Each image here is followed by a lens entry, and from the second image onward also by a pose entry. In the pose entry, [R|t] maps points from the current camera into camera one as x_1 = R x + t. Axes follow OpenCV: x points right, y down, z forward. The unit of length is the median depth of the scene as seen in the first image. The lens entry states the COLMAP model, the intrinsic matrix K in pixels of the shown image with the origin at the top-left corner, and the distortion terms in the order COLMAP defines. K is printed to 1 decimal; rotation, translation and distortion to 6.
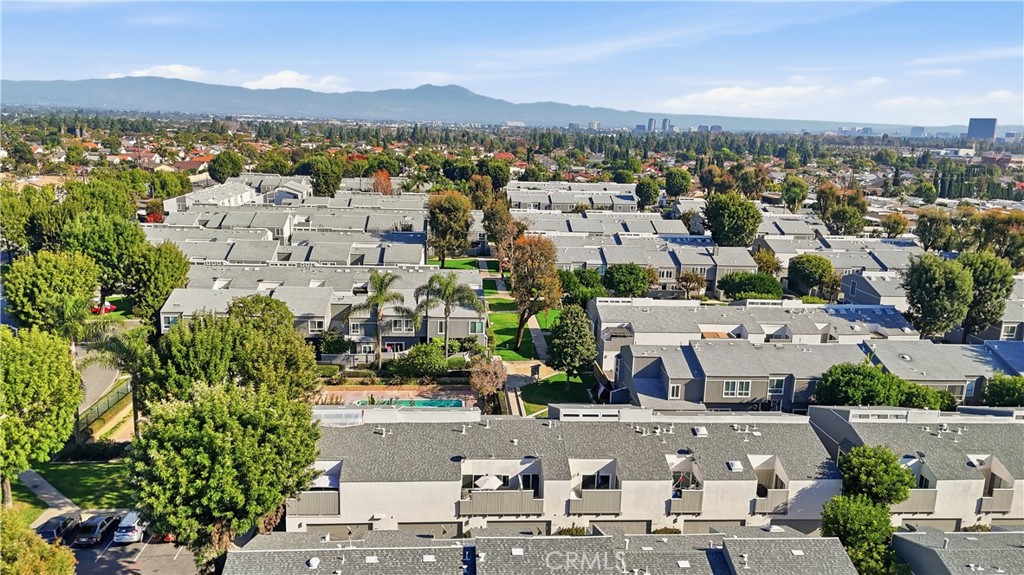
lens RADIAL K [[748.2, 0, 506.4], [0, 748.2, 285.2], [0, 0, 1]] dist [0.063246, -0.058325]
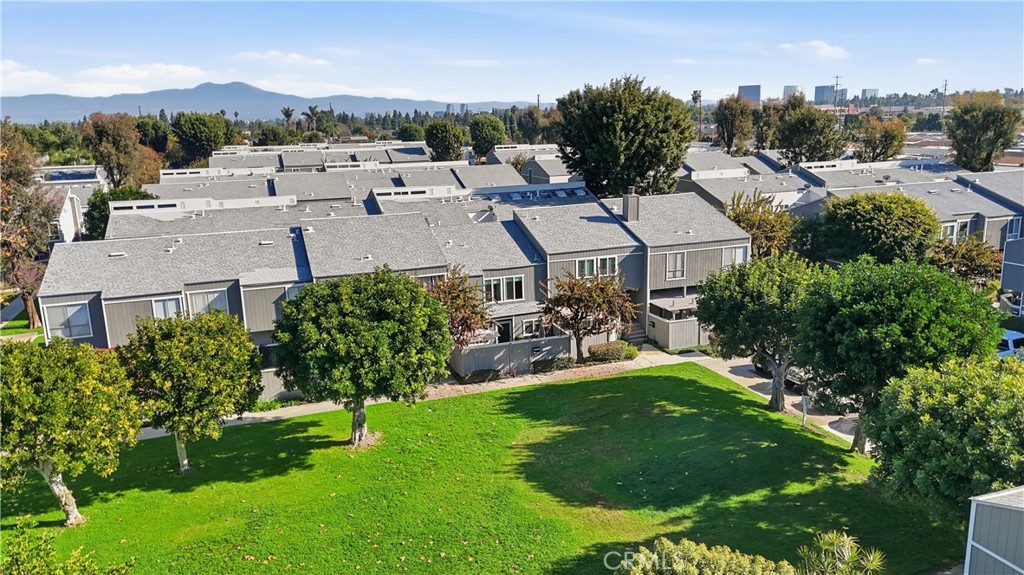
lens RADIAL K [[748.2, 0, 512.0], [0, 748.2, 289.6], [0, 0, 1]] dist [0.063246, -0.058325]
pose [[0.963181, -0.114532, 0.243240, 0.132744], [0.110475, 0.993417, 0.030302, -0.023604], [-0.245109, -0.002315, 0.969493, 0.666207]]
